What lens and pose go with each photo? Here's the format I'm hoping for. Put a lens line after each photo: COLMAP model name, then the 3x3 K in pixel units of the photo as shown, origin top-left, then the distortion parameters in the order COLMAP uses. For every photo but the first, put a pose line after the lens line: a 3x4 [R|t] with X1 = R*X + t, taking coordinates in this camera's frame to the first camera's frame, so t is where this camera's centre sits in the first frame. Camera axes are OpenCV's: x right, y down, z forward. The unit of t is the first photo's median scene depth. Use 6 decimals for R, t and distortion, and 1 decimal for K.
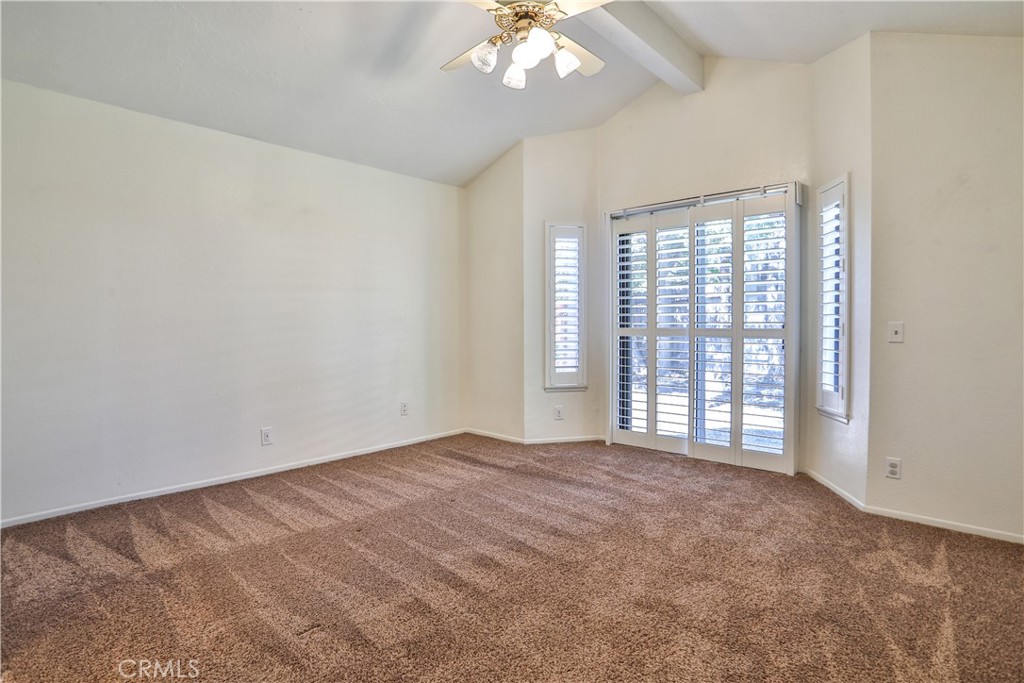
lens RADIAL K [[520.2, 0, 517.8], [0, 520.2, 333.0], [0, 0, 1]] dist [-0.074756, 0.035010]
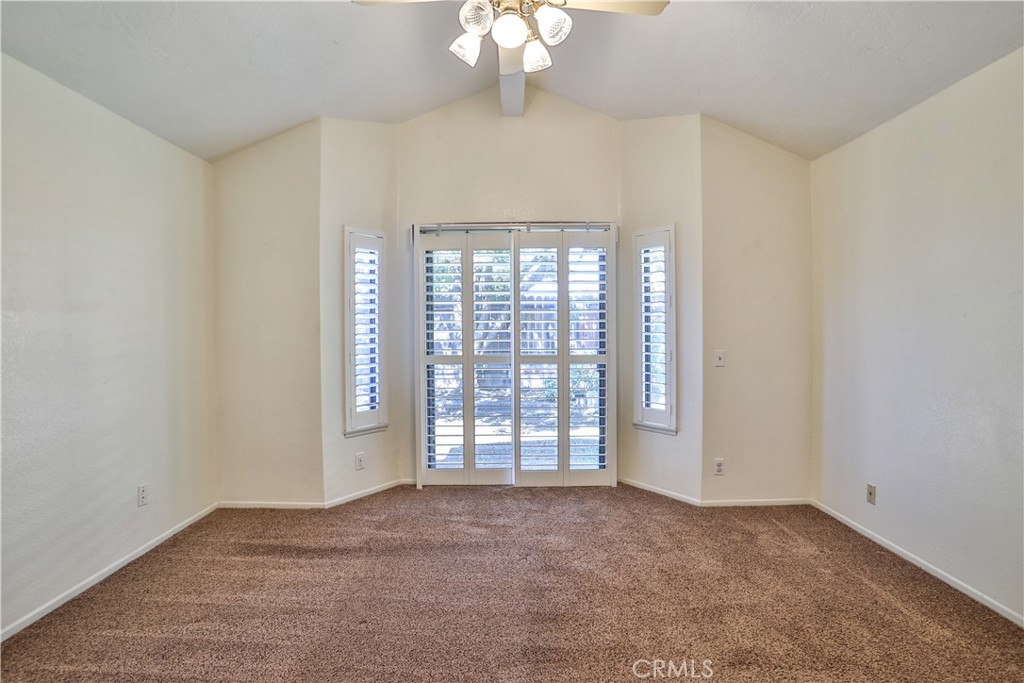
lens RADIAL K [[520.2, 0, 517.8], [0, 520.2, 333.0], [0, 0, 1]] dist [-0.074756, 0.035010]
pose [[0.741760, -0.005601, 0.670642, -0.355697], [0.018987, 0.999740, -0.012650, -0.042369], [-0.670397, 0.022116, 0.741673, 0.289779]]
